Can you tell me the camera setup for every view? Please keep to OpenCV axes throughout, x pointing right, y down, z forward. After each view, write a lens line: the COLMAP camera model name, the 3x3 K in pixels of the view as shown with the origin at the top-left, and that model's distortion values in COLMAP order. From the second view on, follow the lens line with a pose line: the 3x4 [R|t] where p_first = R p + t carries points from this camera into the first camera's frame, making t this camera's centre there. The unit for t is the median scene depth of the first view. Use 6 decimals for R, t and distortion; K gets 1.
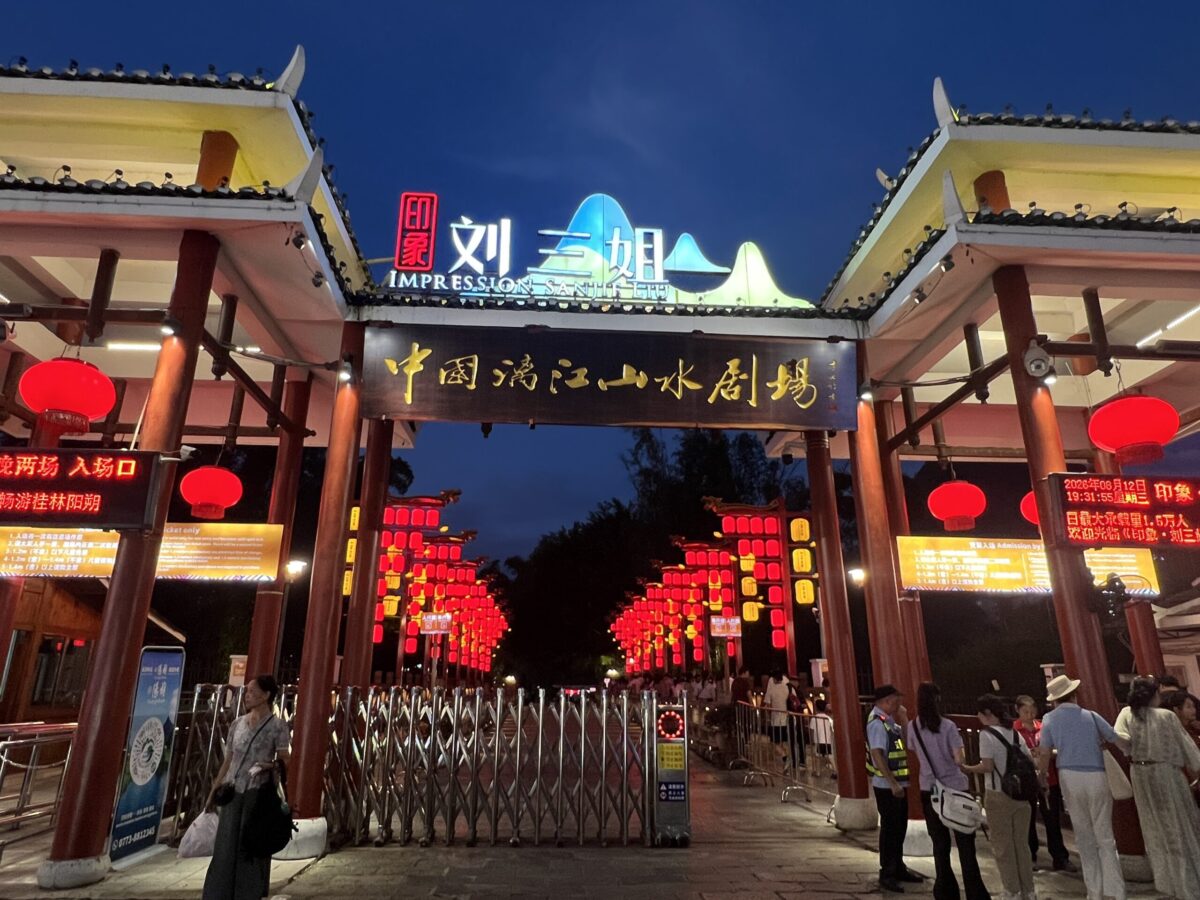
lens RADIAL K [[749.8, 0, 589.1], [0, 749.8, 451.9], [0, 0, 1]] dist [0.000389, 0.000509]
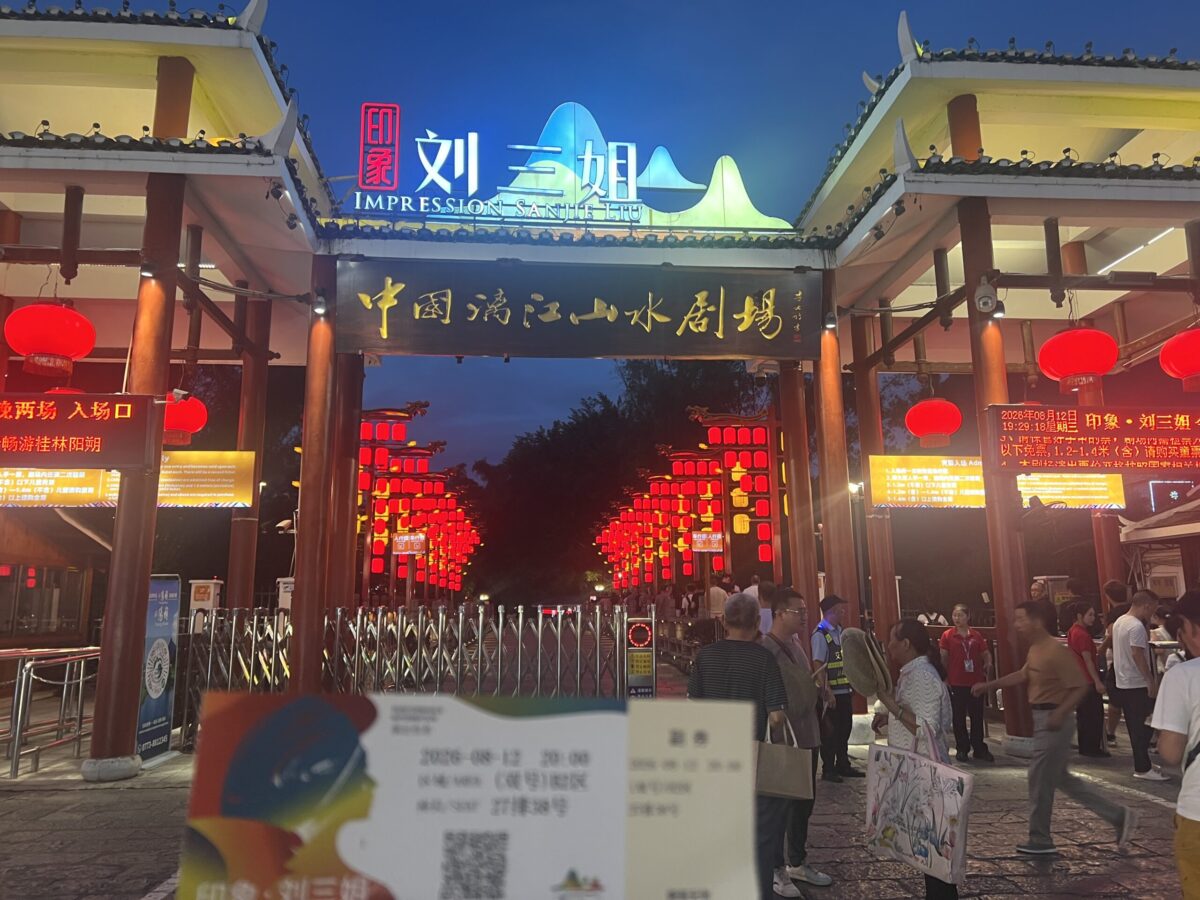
lens RADIAL K [[888.5, 0, 600.0], [0, 888.5, 450.0], [0, 0, 1]] dist [0.095983, -0.112970]
pose [[0.999461, -0.010934, 0.030955, 0.011731], [0.006808, 0.991438, 0.130402, -0.060056], [-0.032115, -0.130121, 0.990978, -0.204584]]
